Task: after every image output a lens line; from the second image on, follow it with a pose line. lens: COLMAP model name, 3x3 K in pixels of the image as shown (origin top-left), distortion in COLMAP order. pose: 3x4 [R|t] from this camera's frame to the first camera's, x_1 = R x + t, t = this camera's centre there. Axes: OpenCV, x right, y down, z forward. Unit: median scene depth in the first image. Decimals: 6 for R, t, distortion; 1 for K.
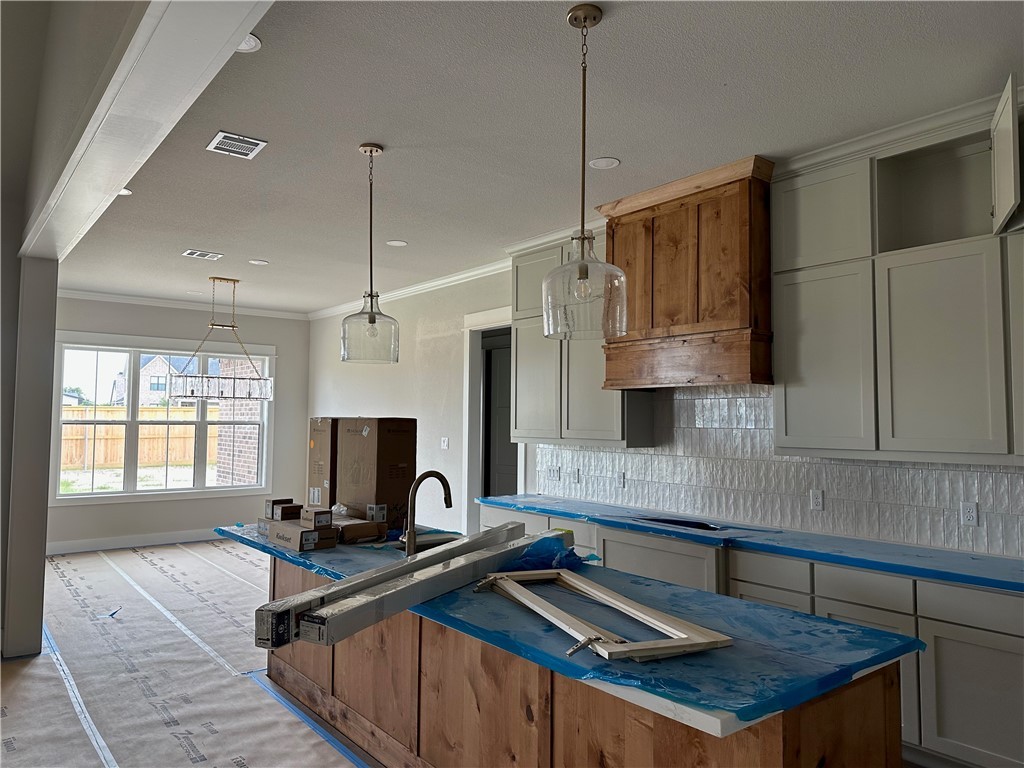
lens RADIAL K [[714.9, 0, 503.1], [0, 714.9, 374.4], [0, 0, 1]] dist [0.037855, -0.032573]
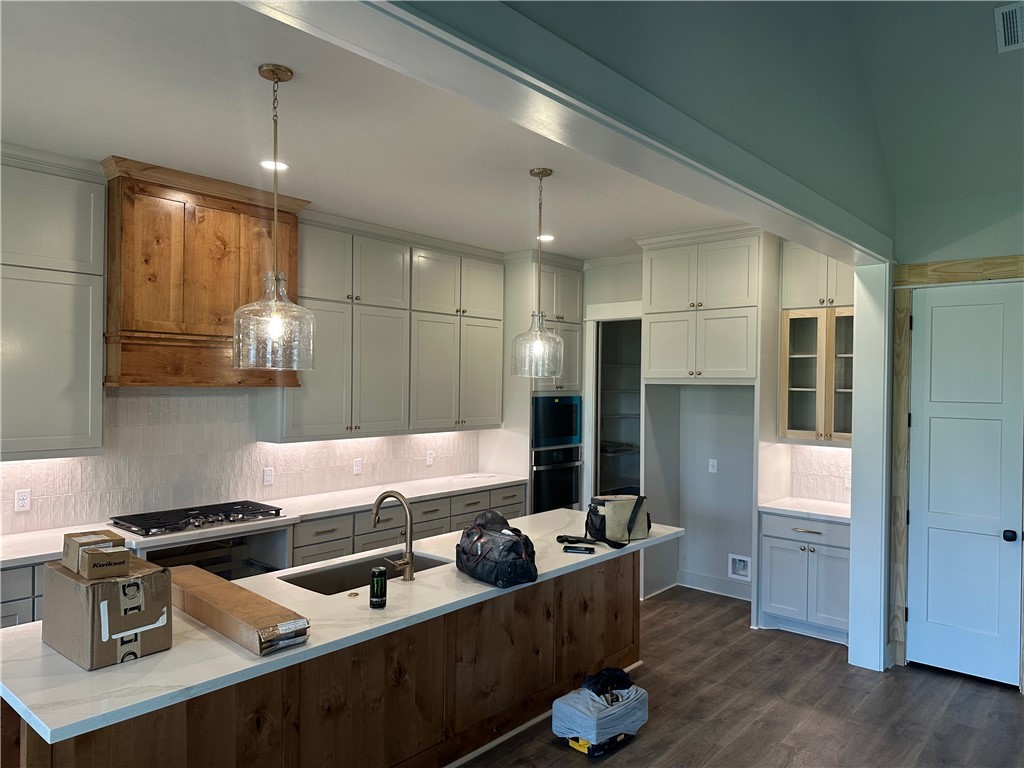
lens RADIAL K [[714.9, 0, 516.5], [0, 714.9, 387.1], [0, 0, 1]] dist [0.037855, -0.032573]
pose [[-0.205288, -0.020101, 0.978495, -0.882419], [-0.075694, 0.997120, 0.004603, -0.019842], [-0.975770, -0.073121, -0.206219, 0.844538]]
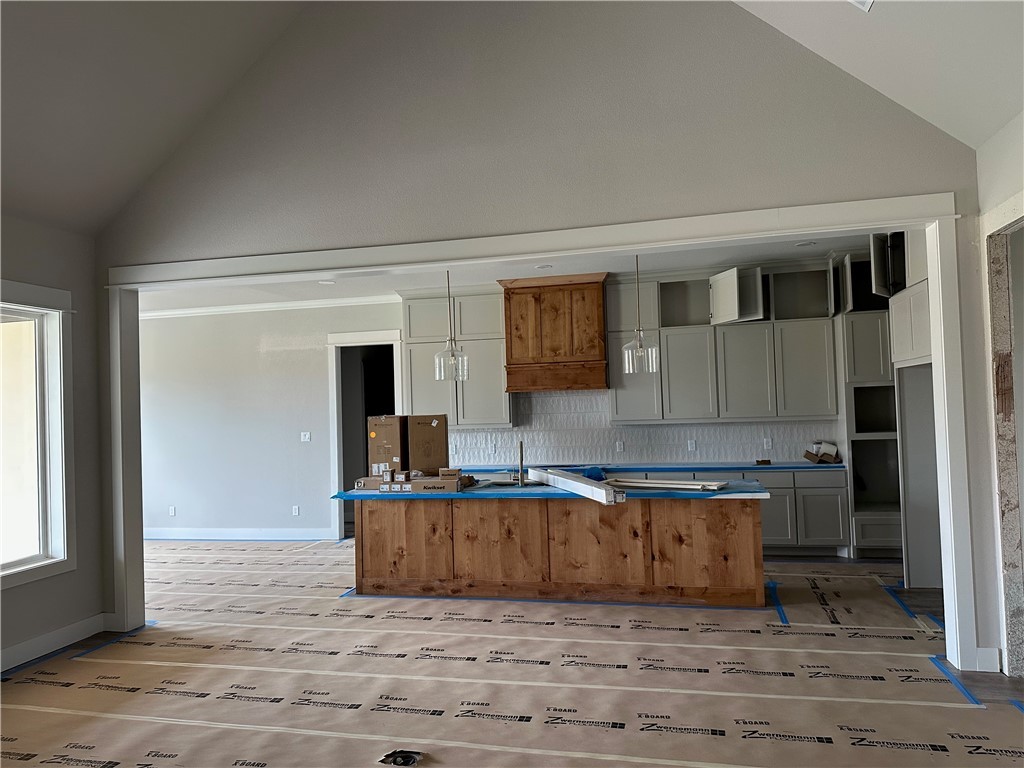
lens RADIAL K [[714.9, 0, 503.8], [0, 714.9, 373.7], [0, 0, 1]] dist [0.037855, -0.032573]
pose [[0.778108, -0.004601, 0.628114, -1.042483], [-0.001760, 0.999953, 0.009506, -0.044102], [-0.628128, -0.008502, 0.778064, -0.324080]]
